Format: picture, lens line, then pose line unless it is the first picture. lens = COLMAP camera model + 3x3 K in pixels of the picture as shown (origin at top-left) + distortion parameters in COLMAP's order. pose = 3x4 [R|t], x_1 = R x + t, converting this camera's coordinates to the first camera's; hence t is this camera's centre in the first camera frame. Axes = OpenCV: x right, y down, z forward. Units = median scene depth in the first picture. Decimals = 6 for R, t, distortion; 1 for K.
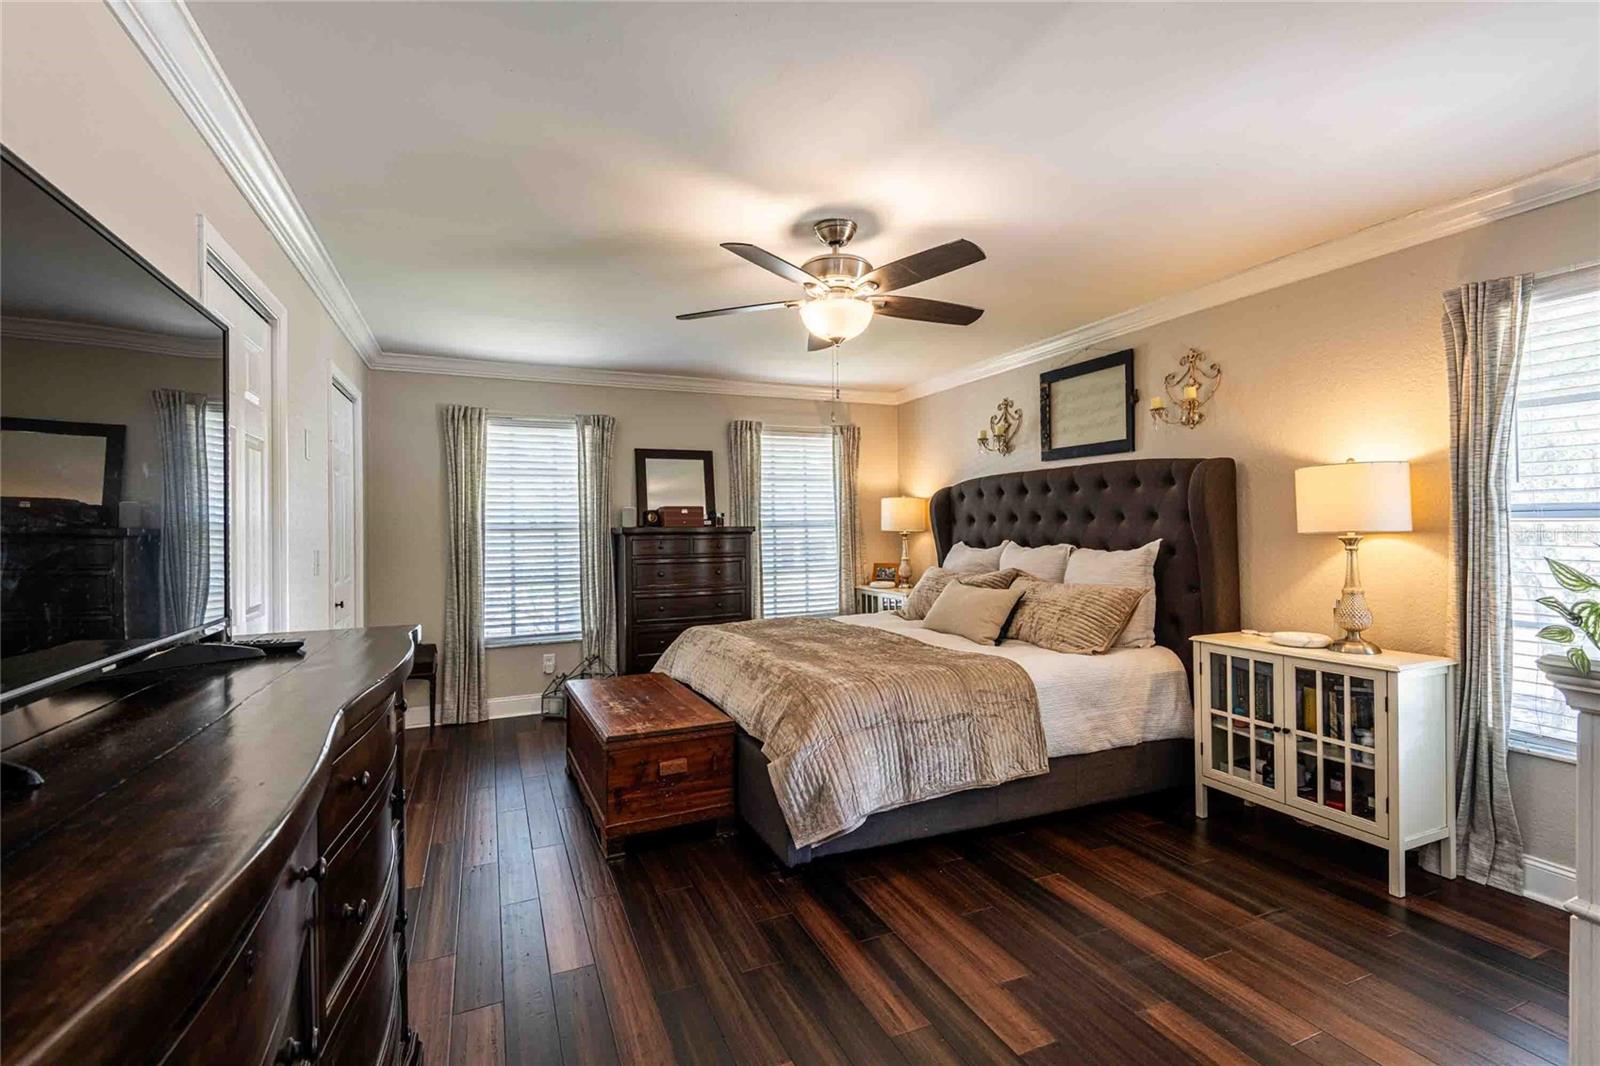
lens RADIAL K [[723.5, 0, 804.3], [0, 723.5, 520.9], [0, 0, 1]] dist [0.039170, -0.024782]
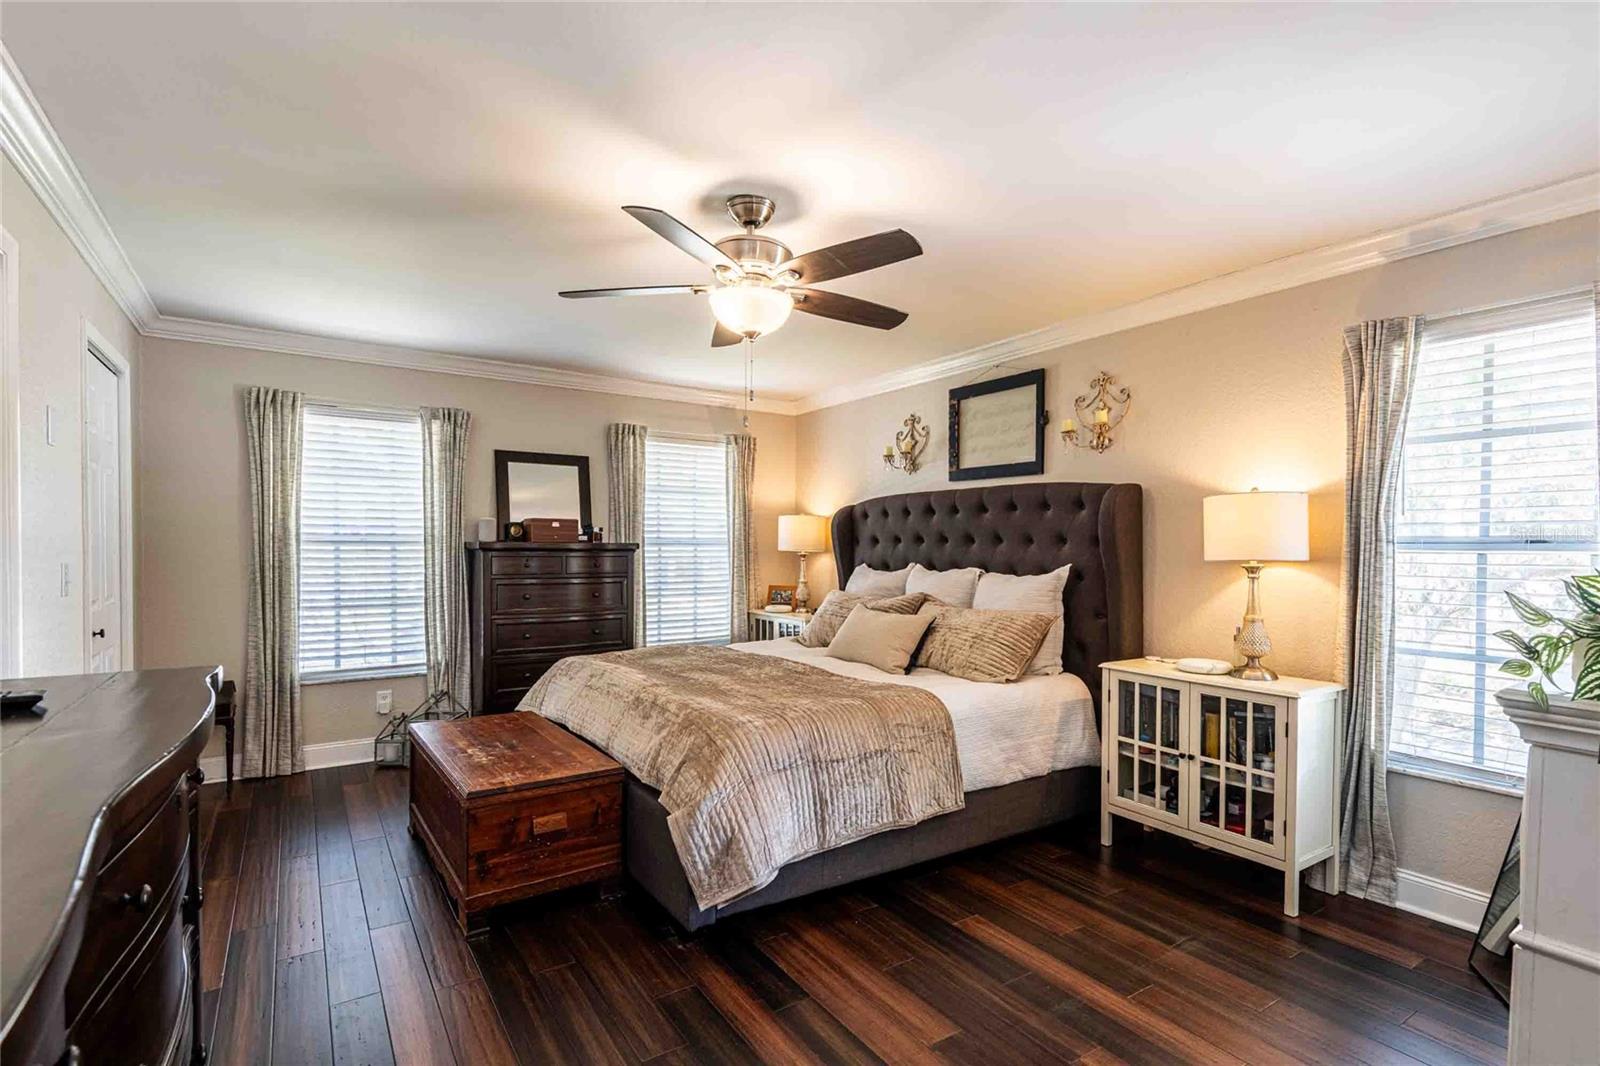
lens RADIAL K [[746.8, 0, 807.1], [0, 746.8, 558.6], [0, 0, 1]] dist [0.039662, -0.029320]
pose [[0.982277, 0.015404, 0.186804, -0.053885], [-0.020140, 0.999521, 0.023484, 0.000624], [-0.186352, -0.026830, 0.982117, 0.084280]]
